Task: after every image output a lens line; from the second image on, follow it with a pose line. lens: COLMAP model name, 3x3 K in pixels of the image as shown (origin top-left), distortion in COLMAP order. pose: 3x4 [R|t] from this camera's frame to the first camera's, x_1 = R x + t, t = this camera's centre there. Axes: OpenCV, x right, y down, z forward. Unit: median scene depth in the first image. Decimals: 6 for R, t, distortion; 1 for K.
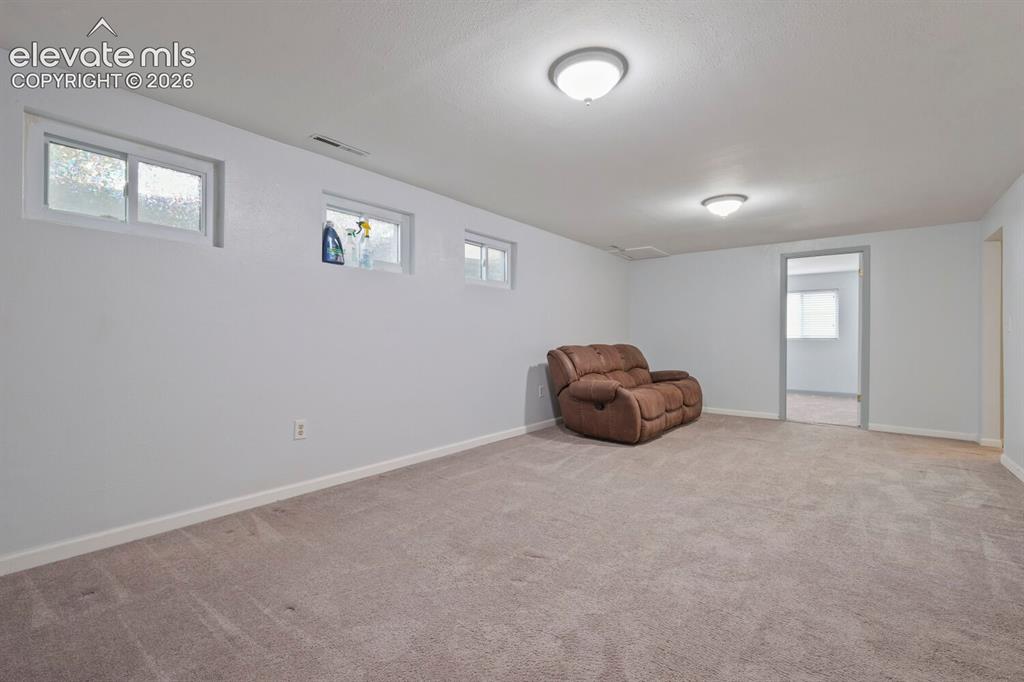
lens RADIAL K [[452.1, 0, 511.5], [0, 452.1, 338.6], [0, 0, 1]] dist [-0.003260, -0.000316]
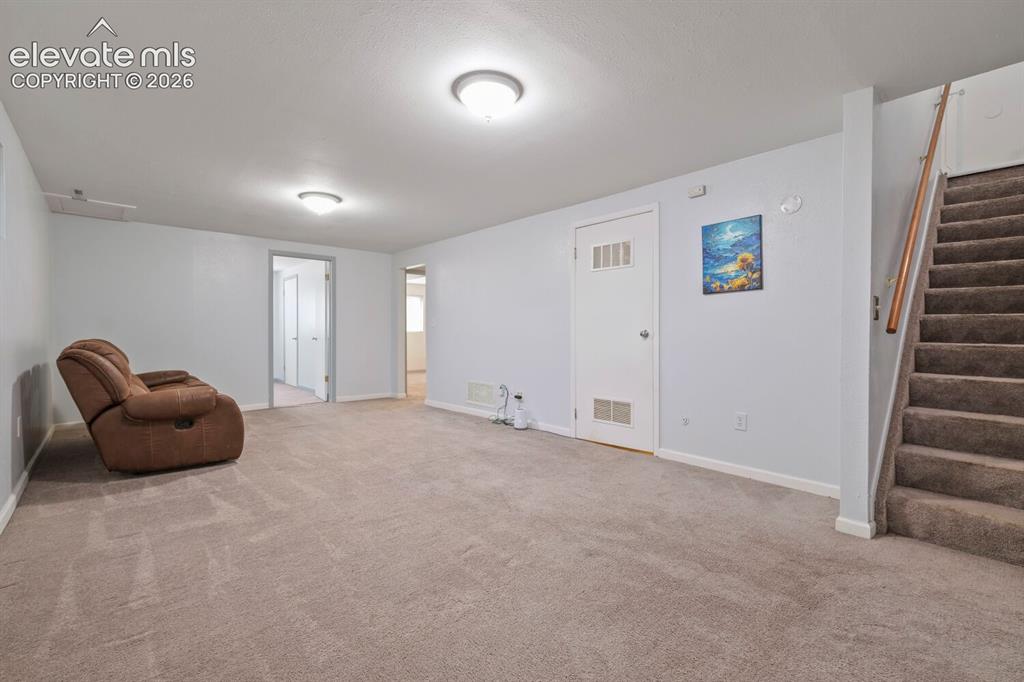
lens RADIAL K [[452.1, 0, 510.3], [0, 452.1, 338.7], [0, 0, 1]] dist [-0.003260, -0.000316]
pose [[0.148276, -0.018105, 0.988780, -0.494190], [-0.002722, 0.999821, 0.018716, -0.003169], [-0.988942, -0.005466, 0.148200, 0.409139]]
